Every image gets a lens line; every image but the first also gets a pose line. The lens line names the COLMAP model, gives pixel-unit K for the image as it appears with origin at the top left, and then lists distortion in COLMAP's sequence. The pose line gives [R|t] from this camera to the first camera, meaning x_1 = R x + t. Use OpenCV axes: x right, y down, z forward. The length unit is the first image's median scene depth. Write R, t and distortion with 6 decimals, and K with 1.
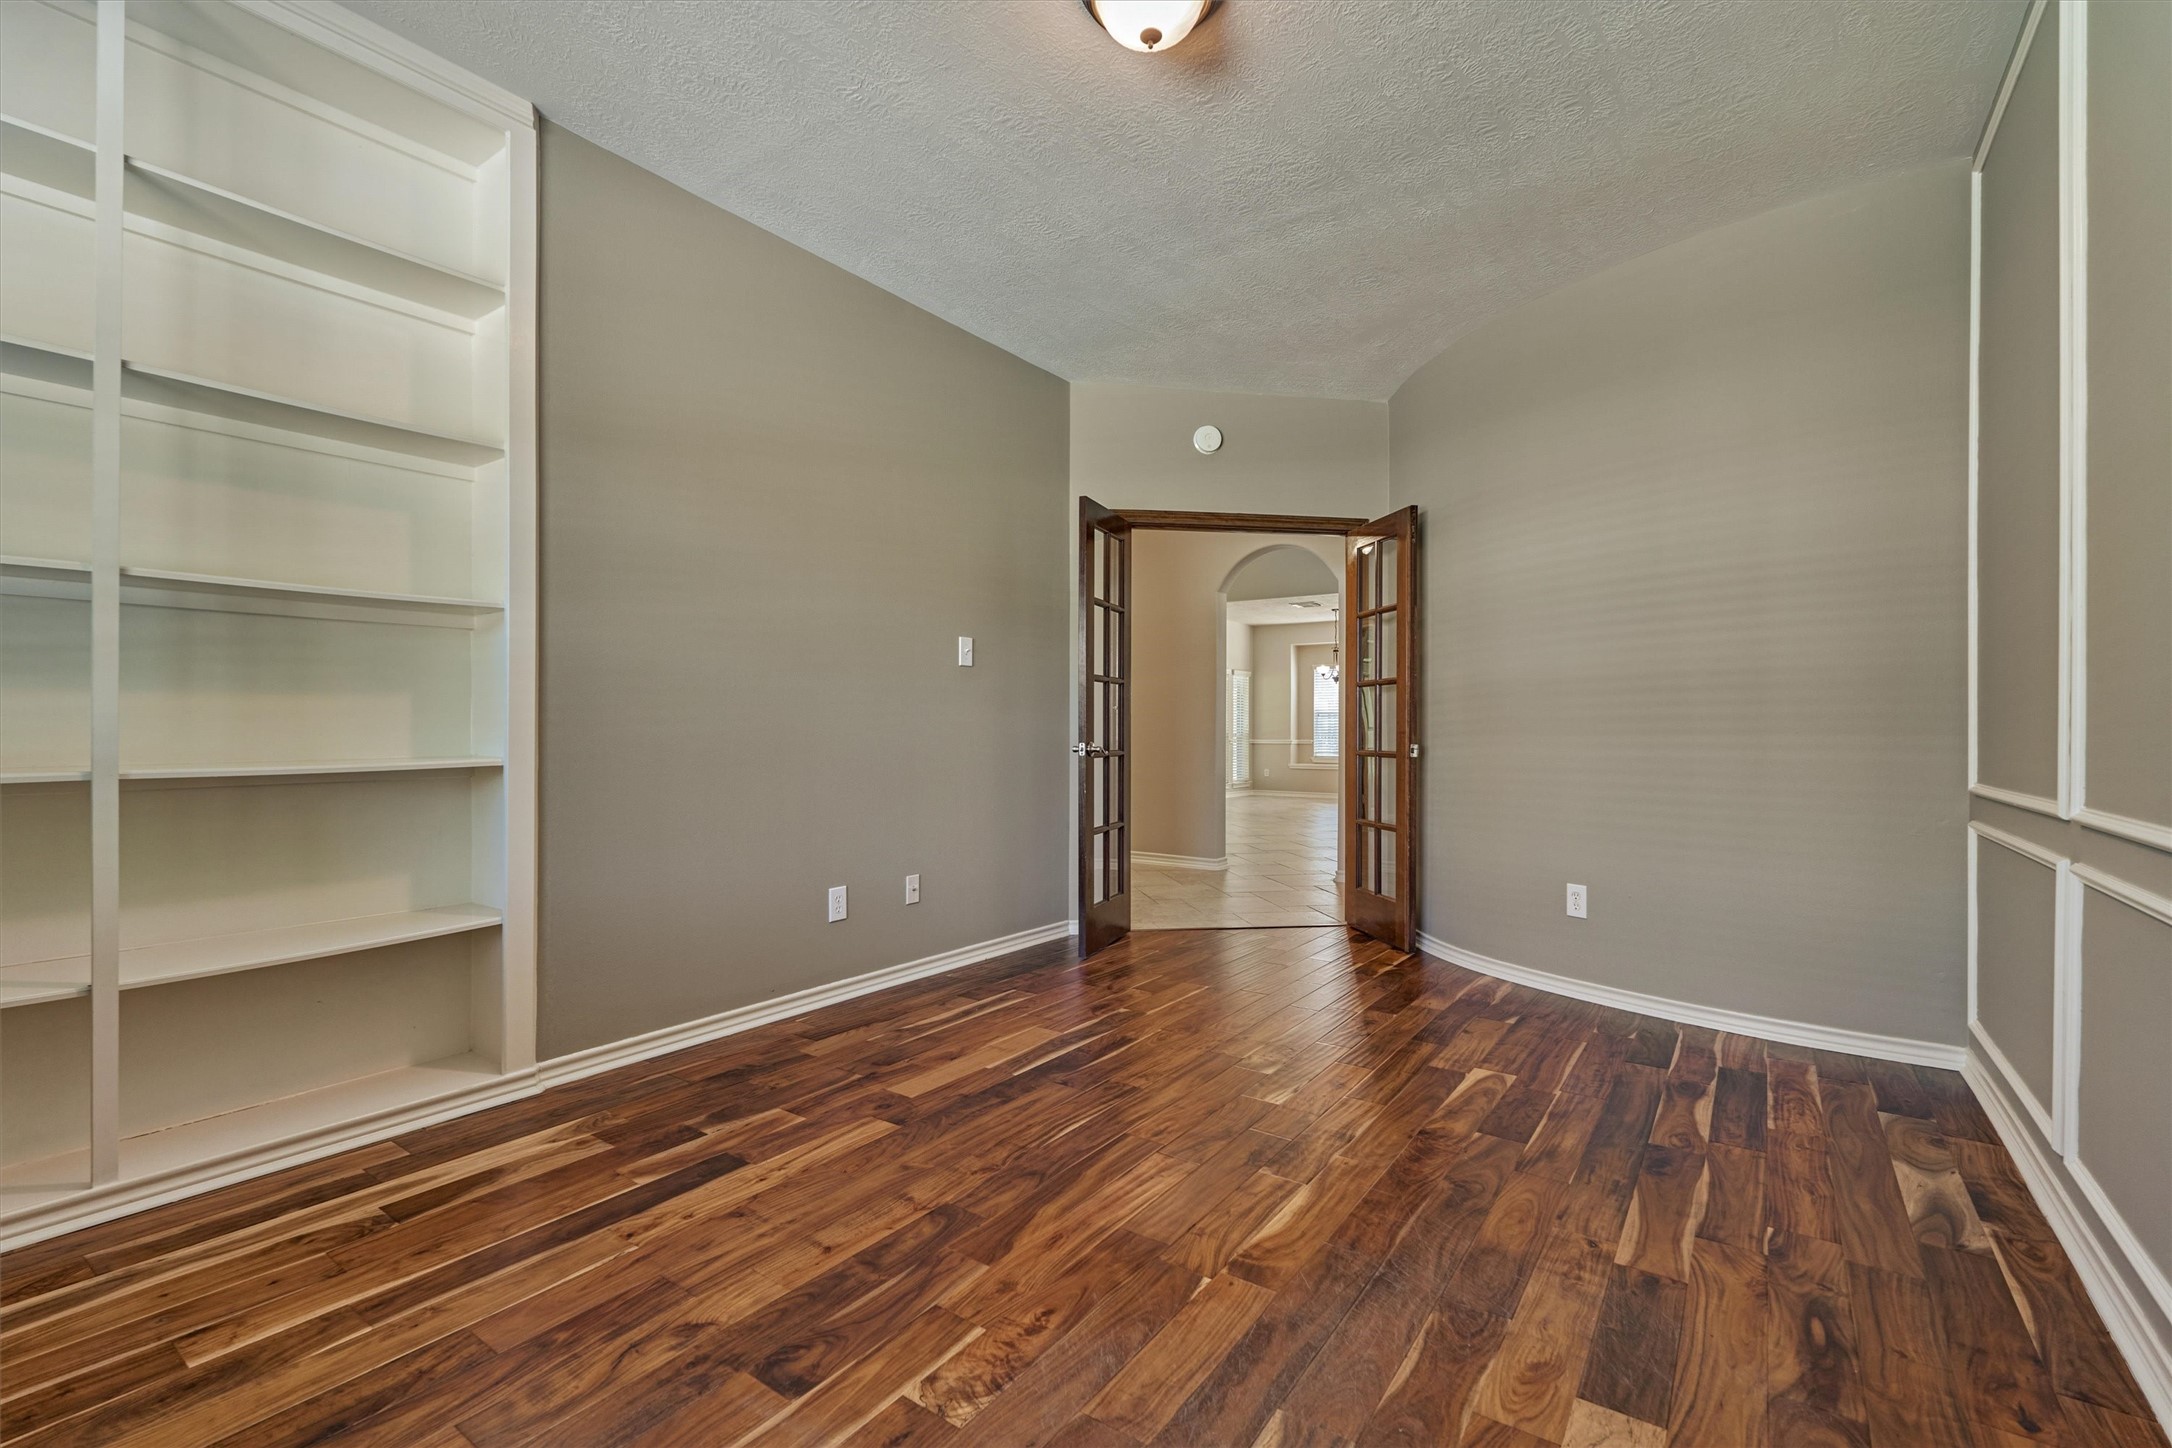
lens RADIAL K [[947.0, 0, 1088.8], [0, 947.0, 724.7], [0, 0, 1]] dist [-0.003483, -0.000193]
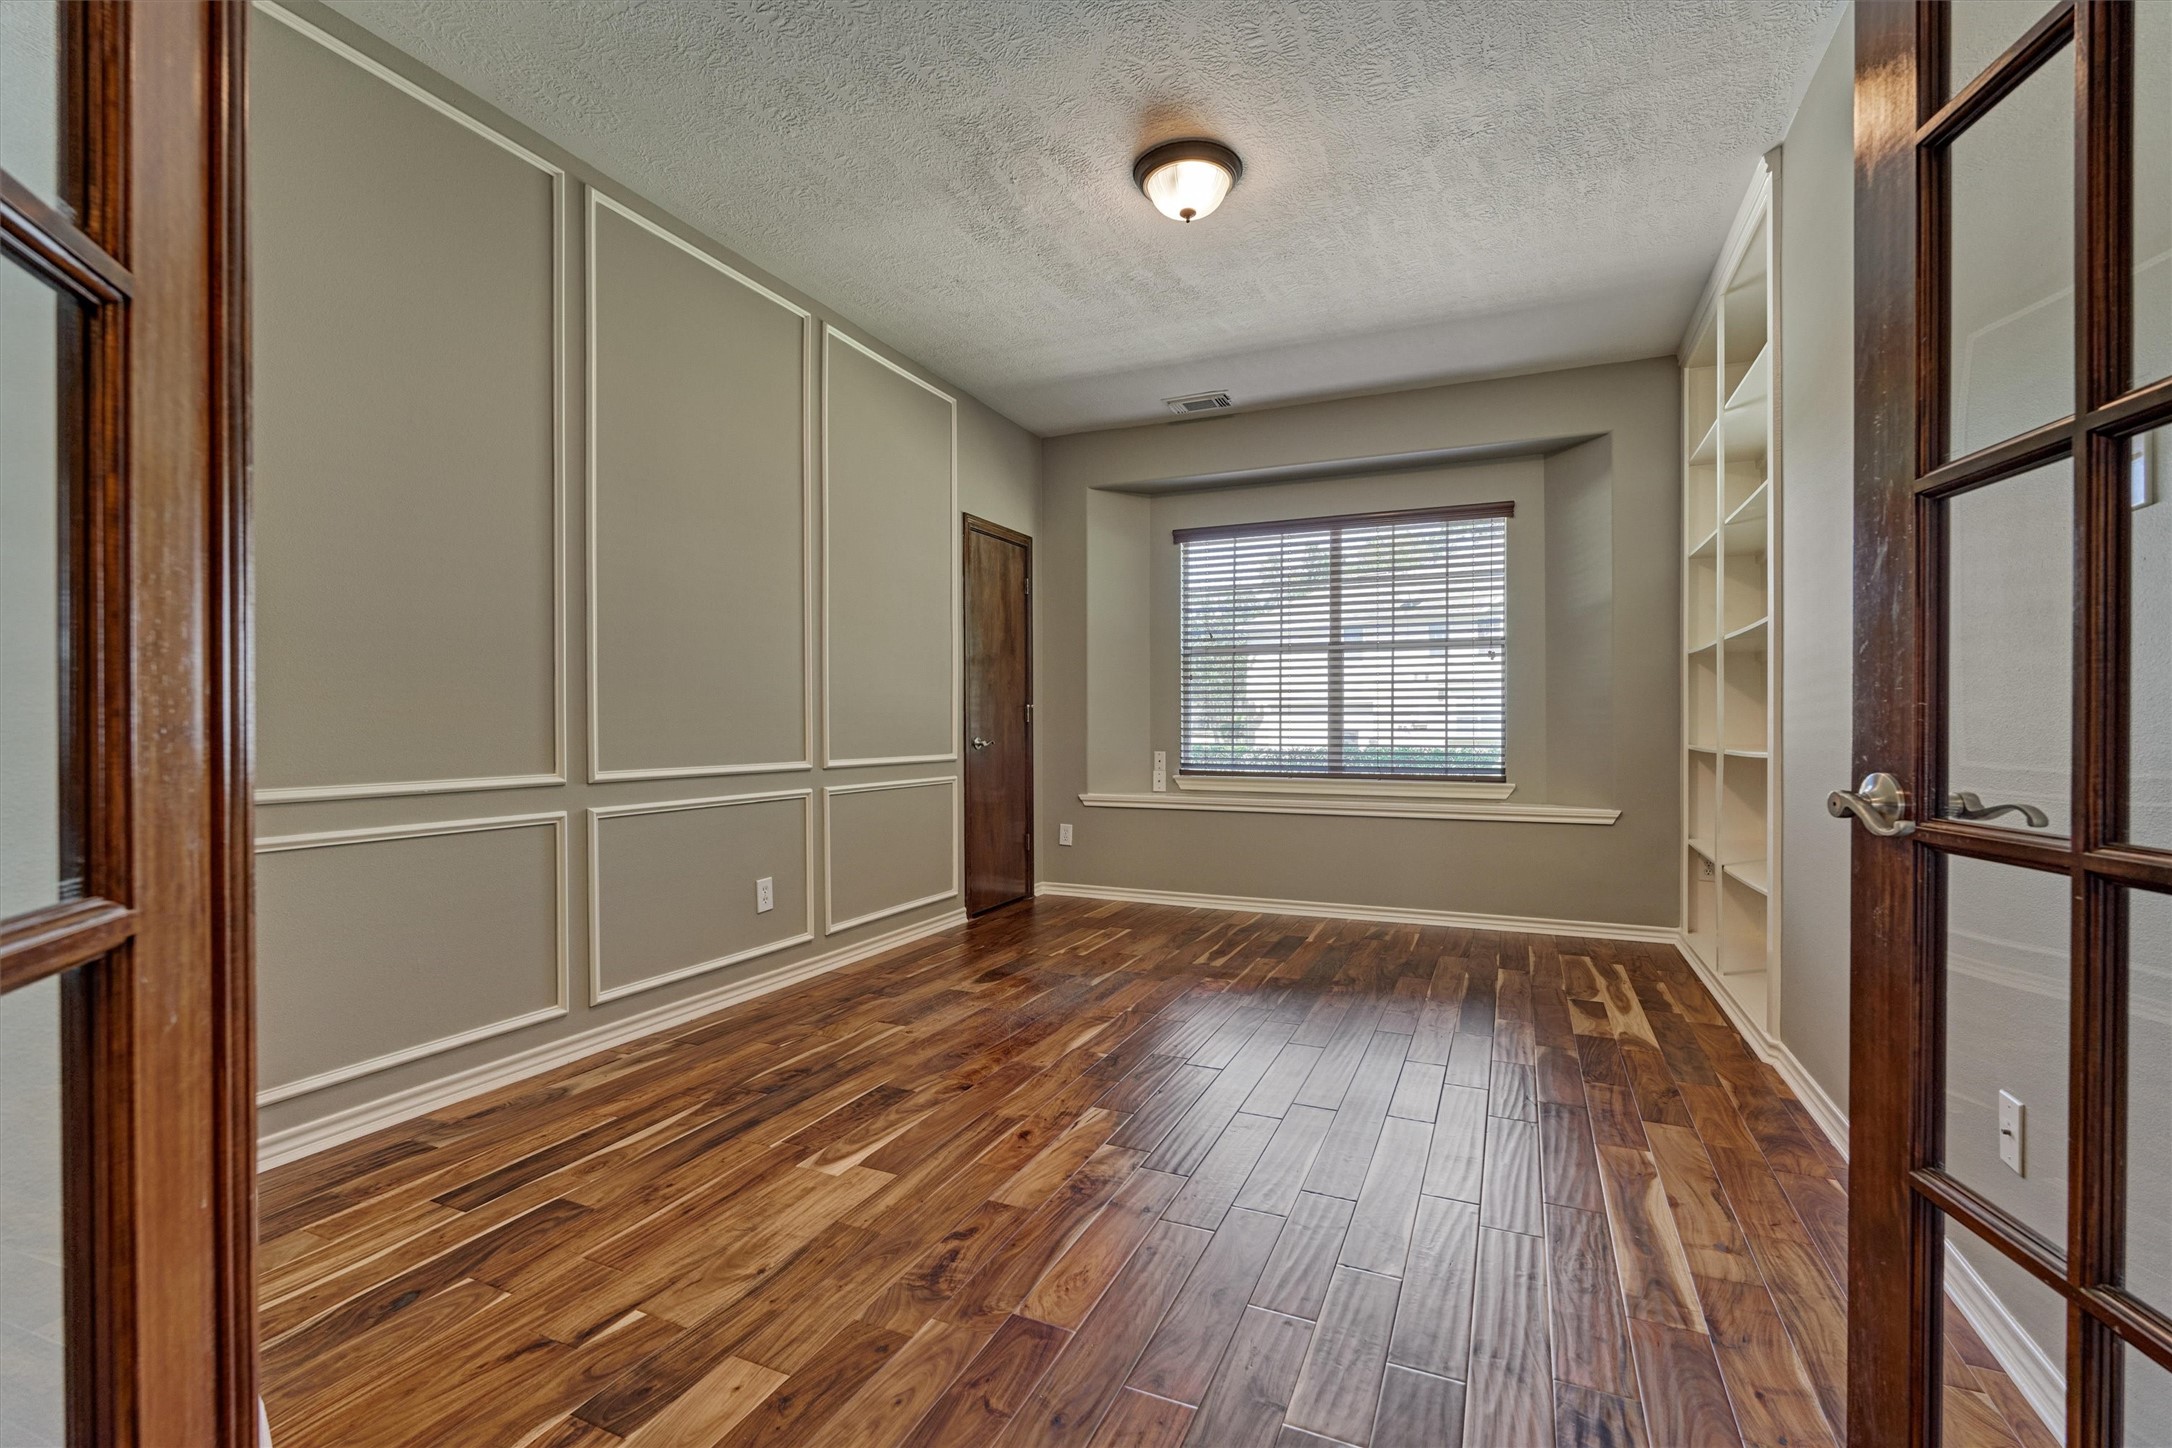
lens RADIAL K [[947.0, 0, 1088.8], [0, 947.0, 724.7], [0, 0, 1]] dist [-0.003483, -0.000193]
pose [[-0.980939, -0.001486, -0.194311, 0.438723], [-0.000105, 0.999975, -0.007114, 0.014455], [0.194316, -0.006957, -0.980914, 2.173262]]
